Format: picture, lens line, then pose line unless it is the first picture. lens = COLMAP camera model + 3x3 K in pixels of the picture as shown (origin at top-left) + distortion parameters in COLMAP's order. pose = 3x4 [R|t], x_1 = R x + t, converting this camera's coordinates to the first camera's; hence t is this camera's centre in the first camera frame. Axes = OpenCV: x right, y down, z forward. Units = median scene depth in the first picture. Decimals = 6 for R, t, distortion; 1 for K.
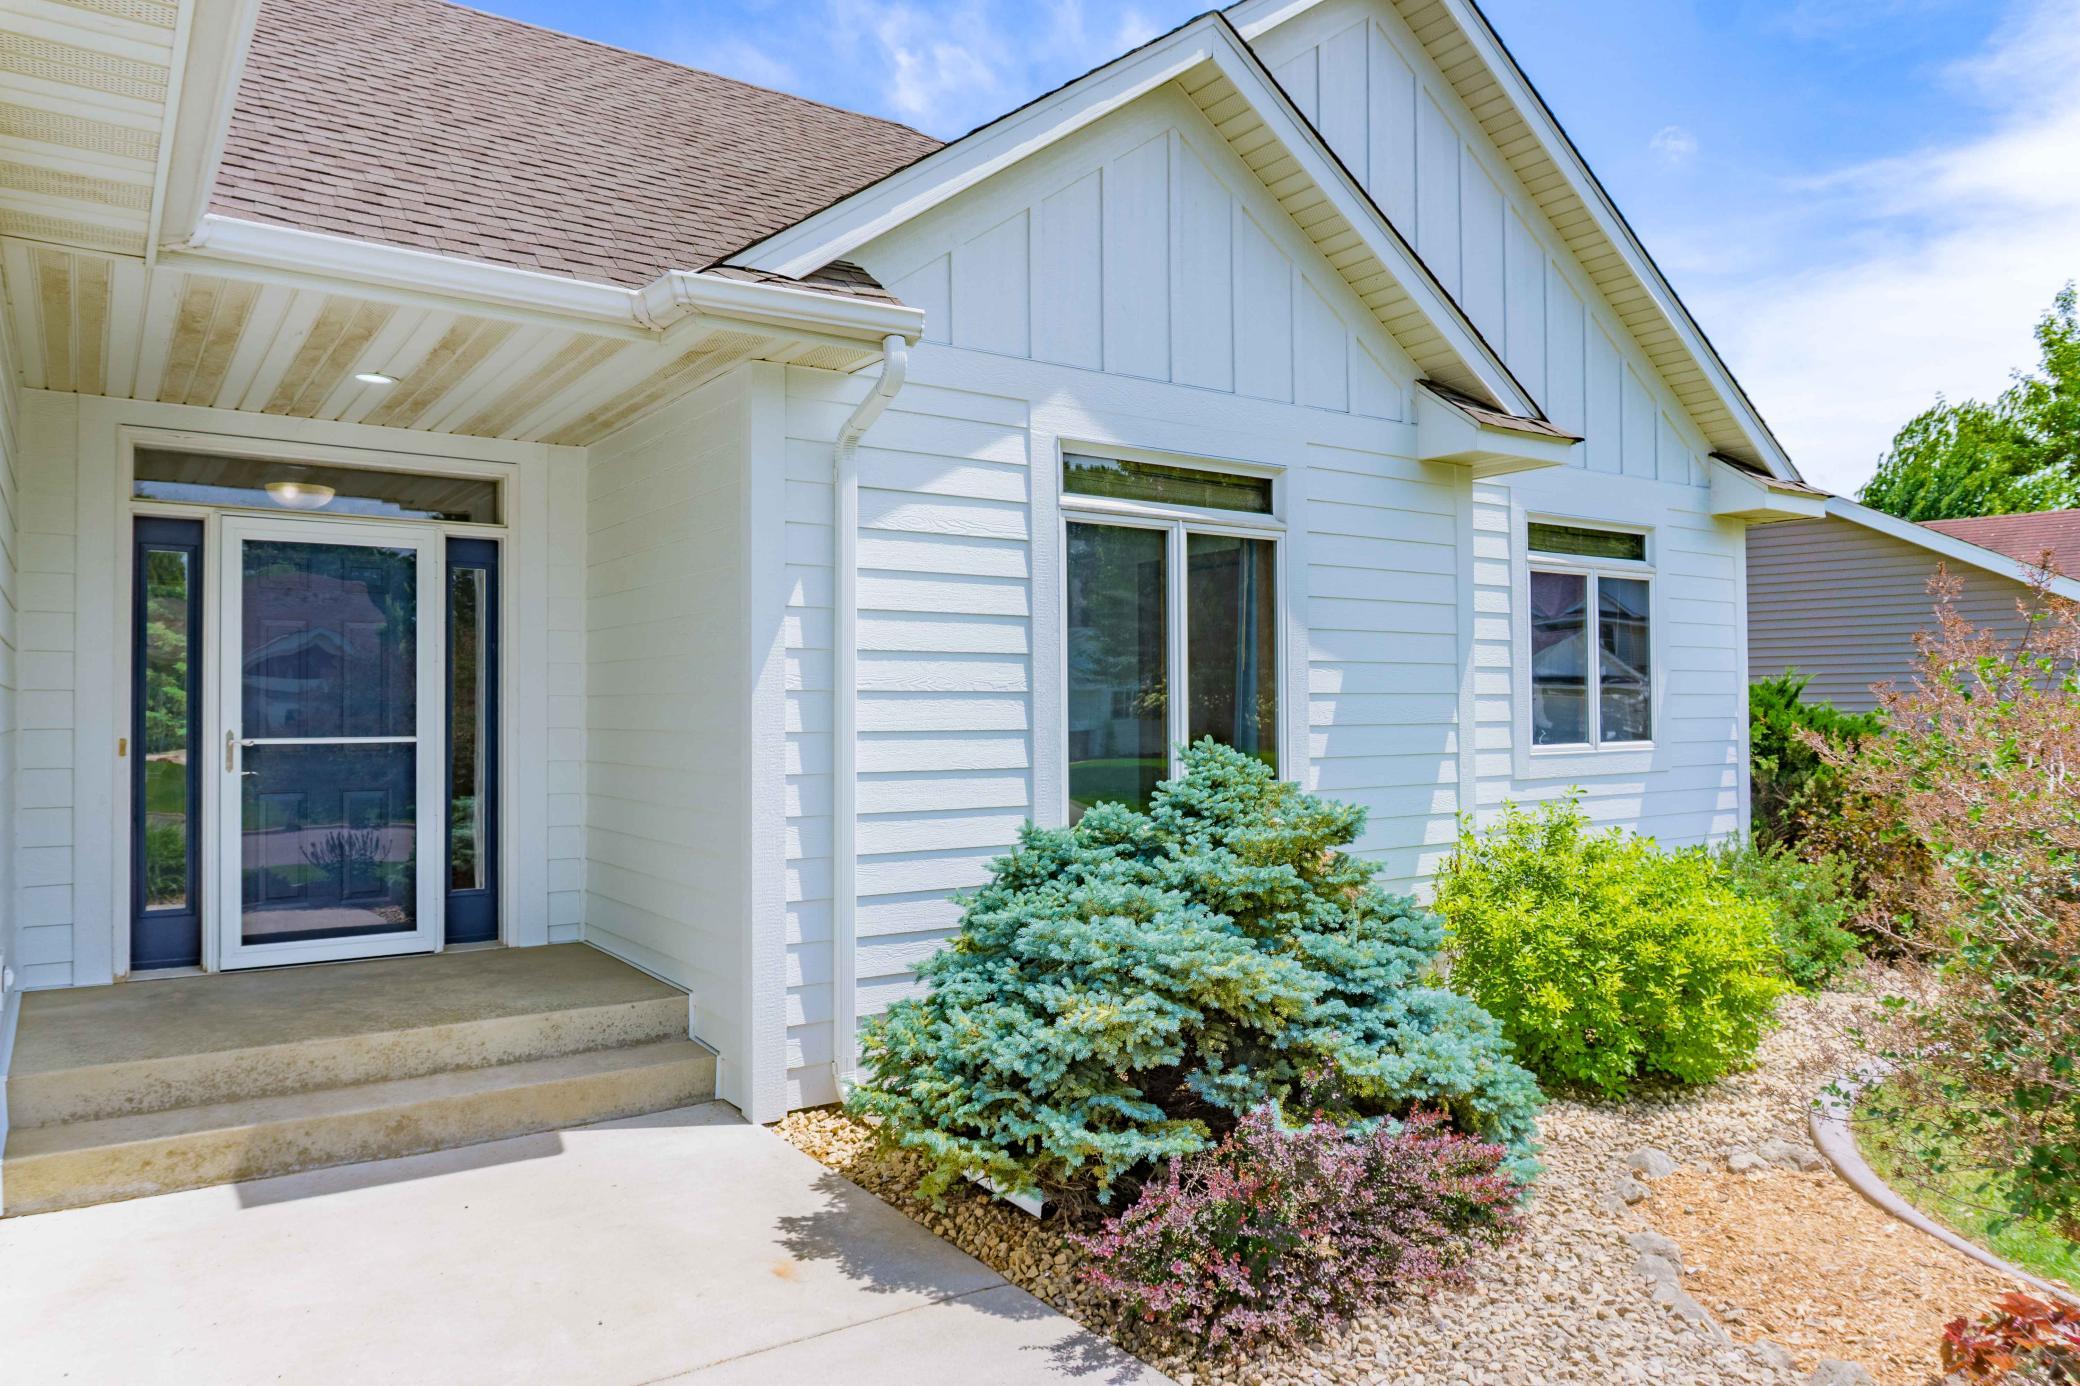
lens RADIAL K [[1384.7, 0, 1040.0], [0, 1384.7, 693.0], [0, 0, 1]] dist [-0.021242, -0.001796]
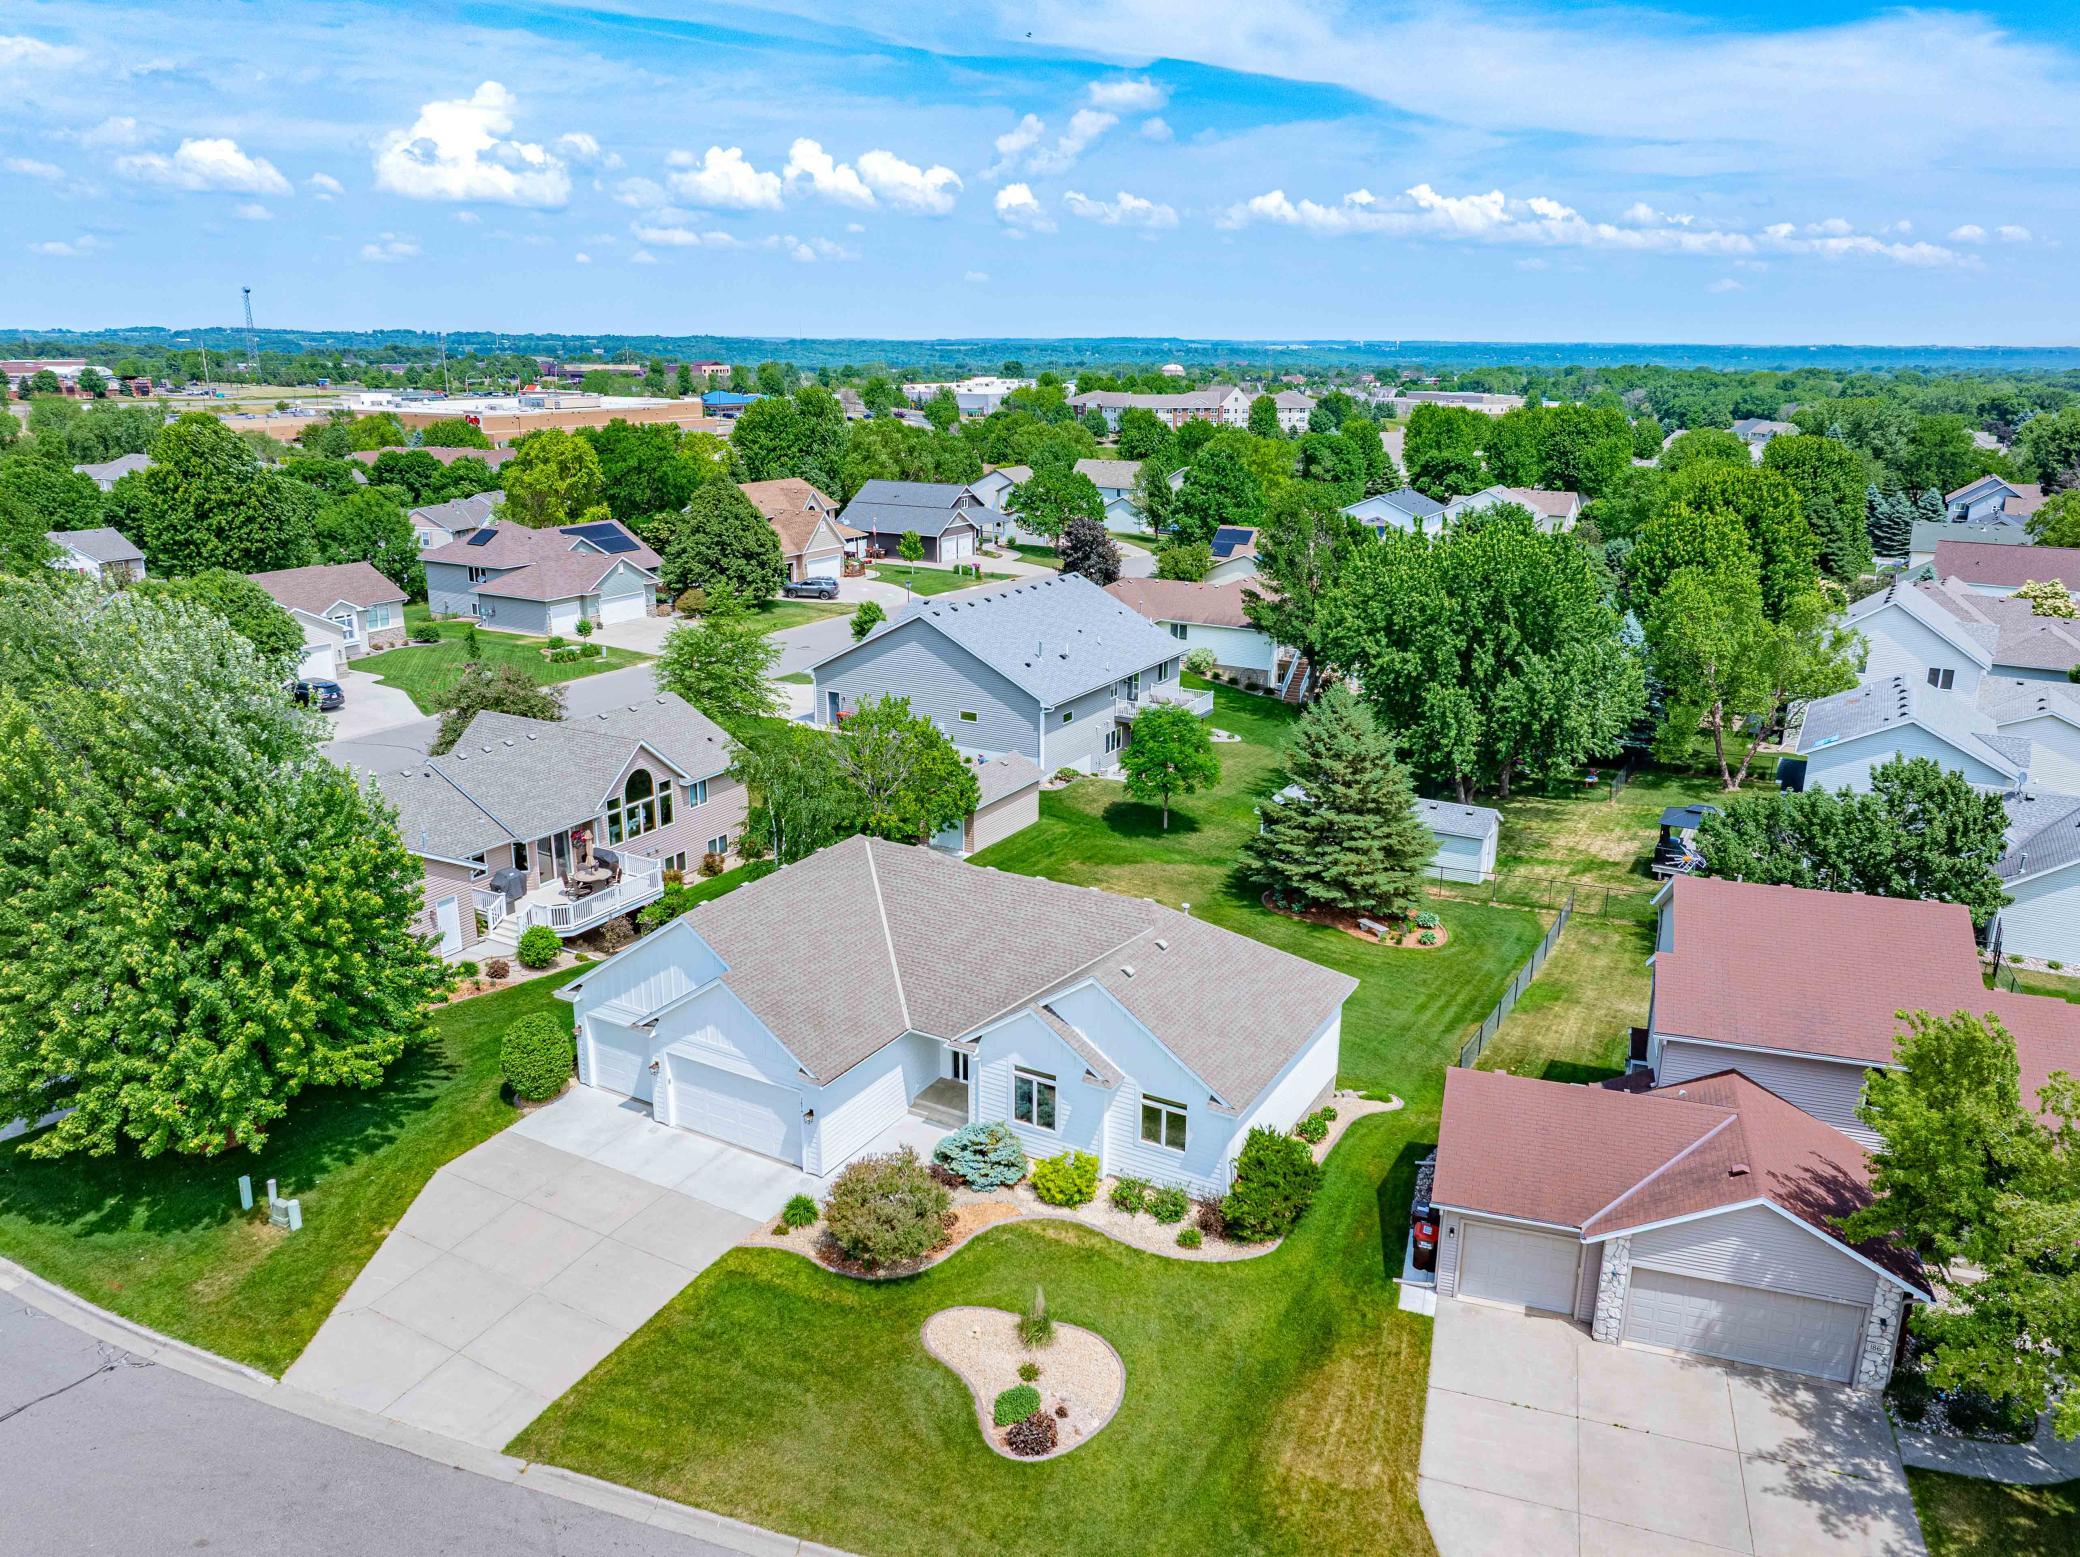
lens RADIAL K [[1499.7, 0, 1040.0], [0, 1499.7, 778.5], [0, 0, 1]] dist [-0.031098, 0.040986]
pose [[0.431415, 0.258928, -0.864197, 5.356482], [0.002621, 0.957563, 0.288211, -3.227070], [0.902150, -0.126604, 0.412429, -1.461706]]
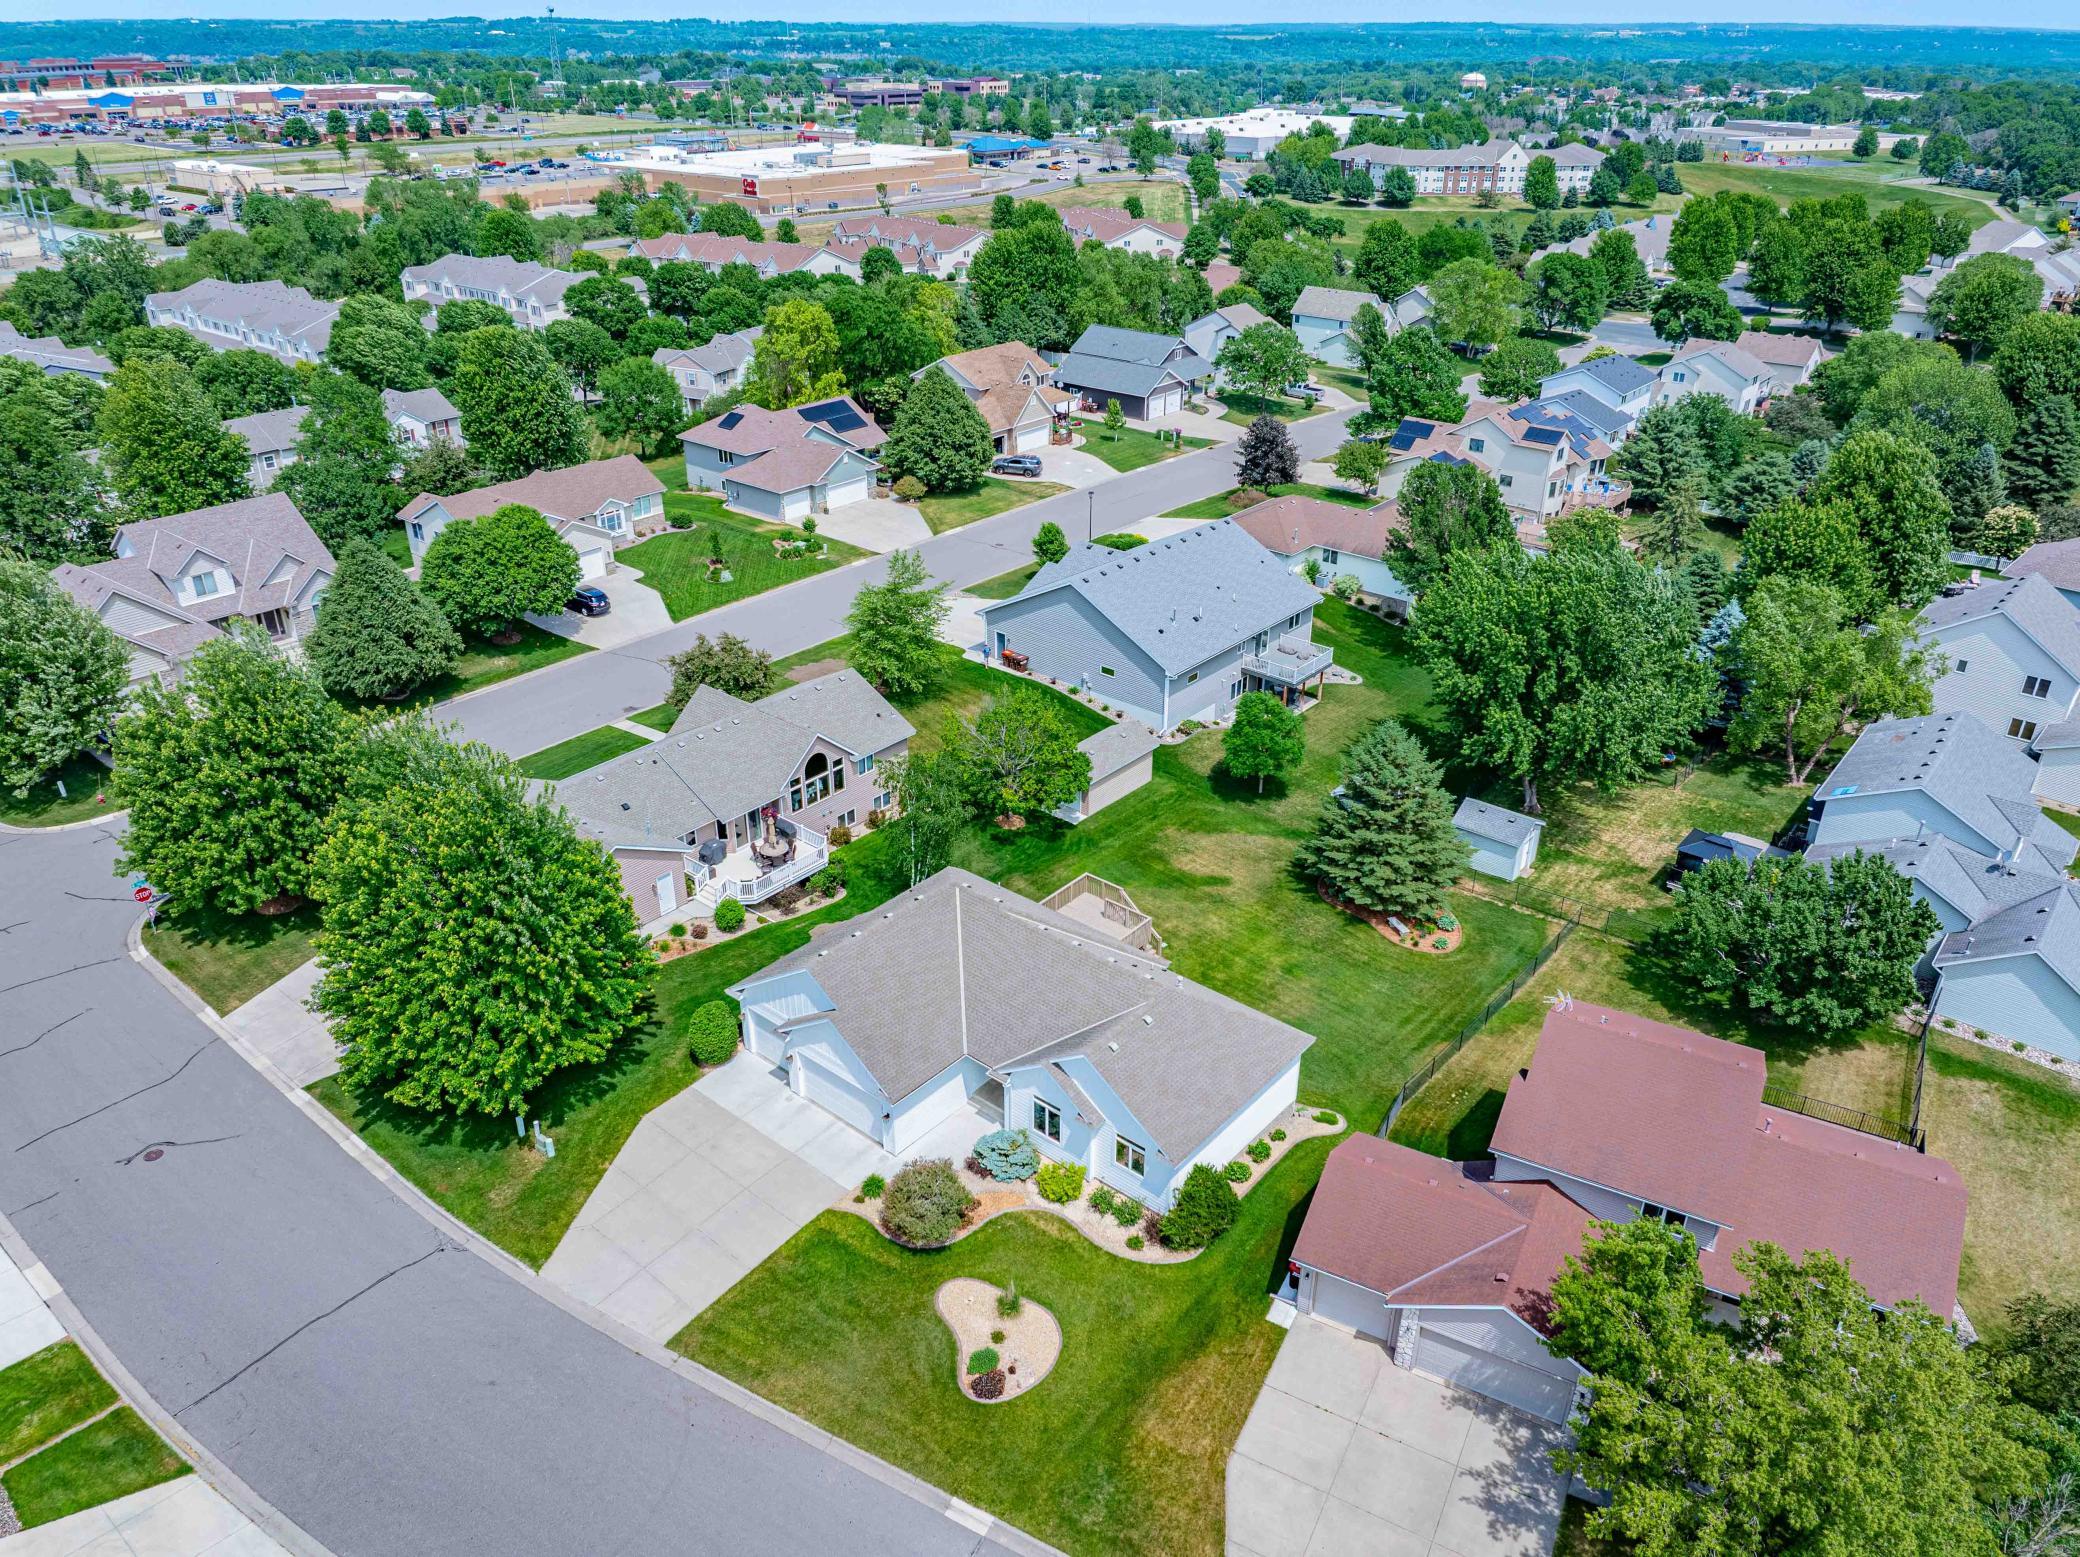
lens RADIAL K [[1451.9, 0, 1040.7], [0, 1451.9, 788.8], [0, 0, 1]] dist [-0.028995, 0.037806]
pose [[0.260662, 0.453574, -0.852247, 6.625896], [0.008227, 0.881689, 0.471760, -5.901138], [0.965395, -0.129981, 0.226092, -0.732795]]
